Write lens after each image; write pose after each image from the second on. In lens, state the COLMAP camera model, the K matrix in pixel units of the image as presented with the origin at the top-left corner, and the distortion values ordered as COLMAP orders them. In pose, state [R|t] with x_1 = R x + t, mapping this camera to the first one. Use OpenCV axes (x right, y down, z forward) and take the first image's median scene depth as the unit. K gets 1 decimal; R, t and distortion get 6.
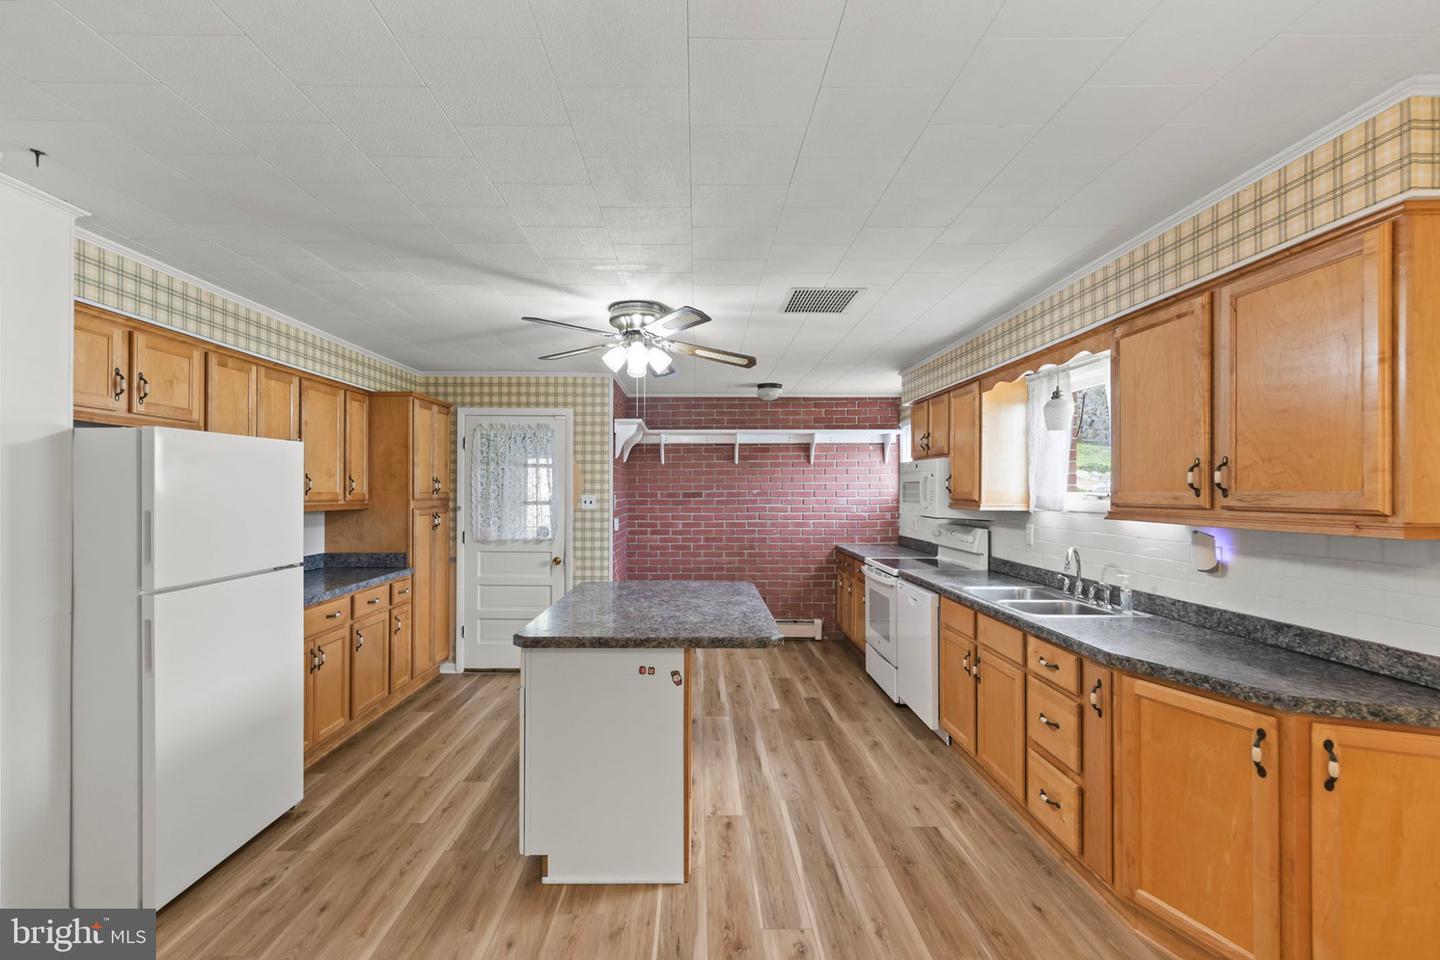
lens RADIAL K [[626.7, 0, 712.3], [0, 626.7, 406.3], [0, 0, 1]] dist [0.001020, -0.000109]
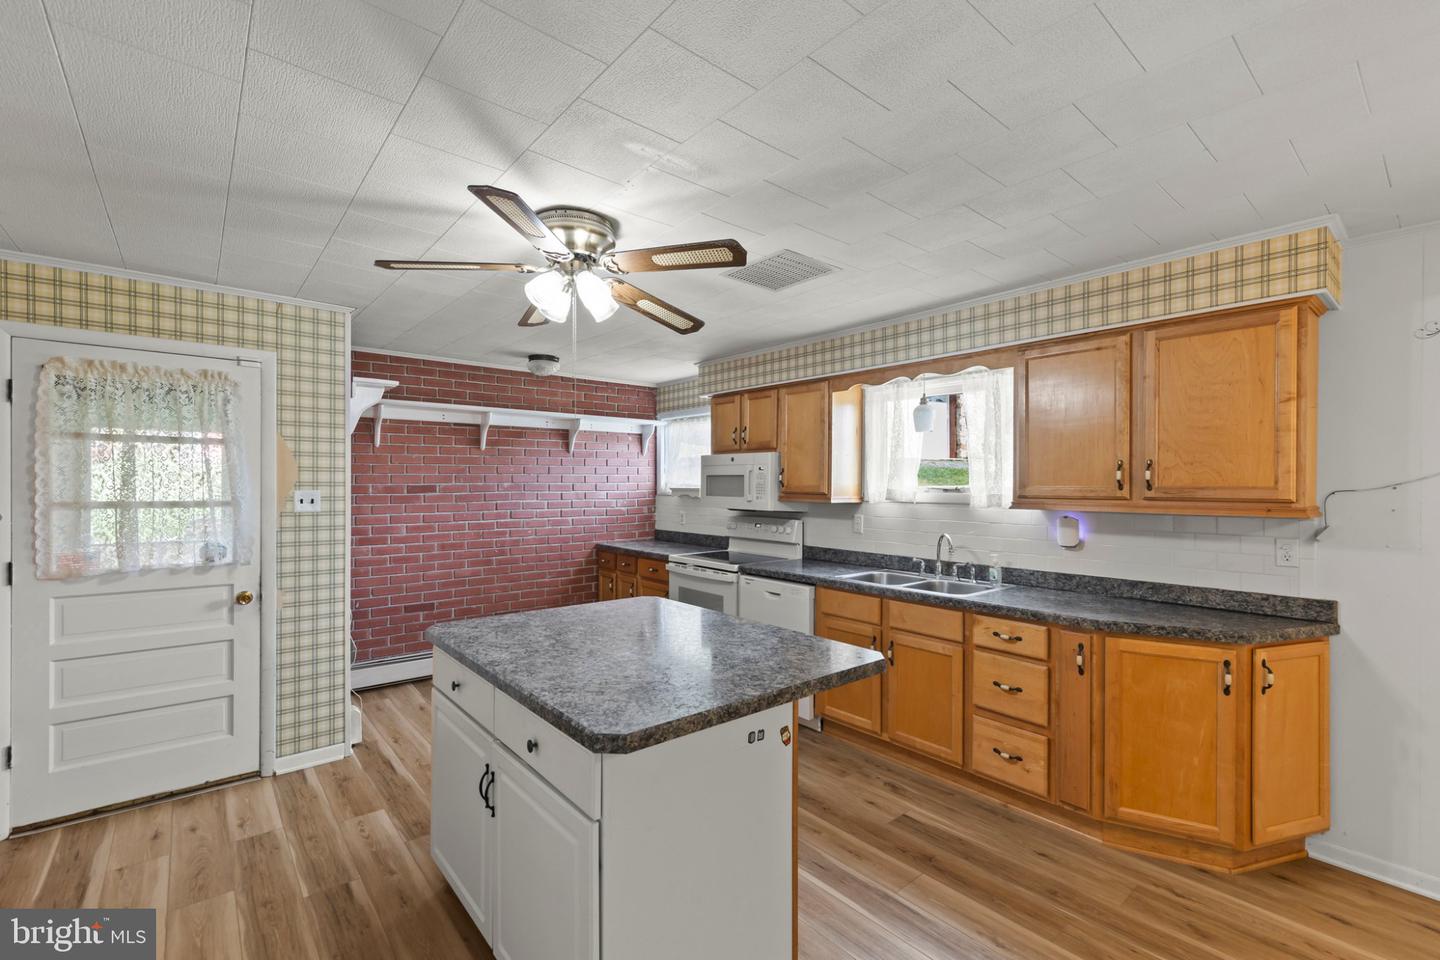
lens RADIAL K [[619.0, 0, 756.0], [0, 619.0, 425.6], [0, 0, 1]] dist [0.003387, -0.000036]
pose [[0.756629, 0.062959, 0.650807, -0.282948], [-0.089678, 0.995939, 0.007912, 0.031156], [-0.647666, -0.064350, 0.759202, 0.236272]]
